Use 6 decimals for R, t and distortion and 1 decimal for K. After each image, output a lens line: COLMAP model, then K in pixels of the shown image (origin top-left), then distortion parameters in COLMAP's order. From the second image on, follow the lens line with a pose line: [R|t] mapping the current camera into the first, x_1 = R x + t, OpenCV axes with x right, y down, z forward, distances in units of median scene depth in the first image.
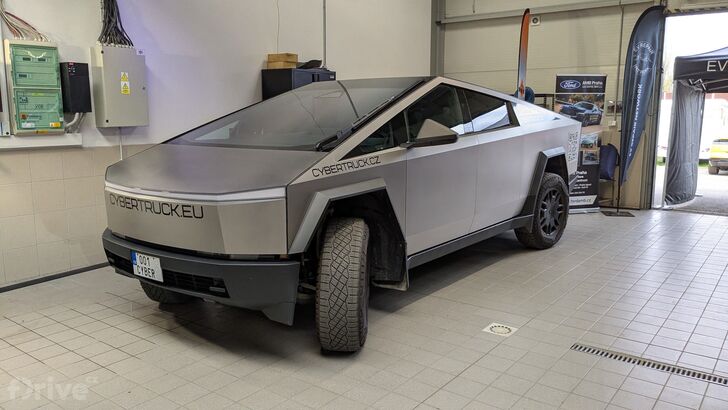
lens RADIAL K [[570.4, 0, 364.0], [0, 570.4, 205.0], [0, 0, 1]] dist [0.029391, -0.000136]
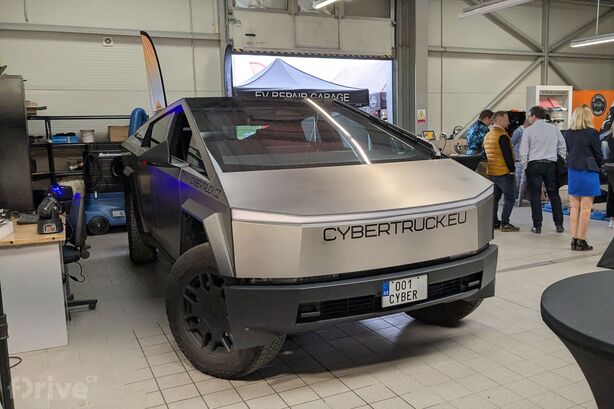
lens RADIAL K [[601.5, 0, 307.0], [0, 601.5, 204.5], [0, 0, 1]] dist [0.070672, -0.176357]
pose [[0.431945, -0.125606, 0.893110, -1.341217], [0.168847, 0.984008, 0.056728, -0.118230], [-0.885954, 0.126296, 0.446246, 0.693824]]
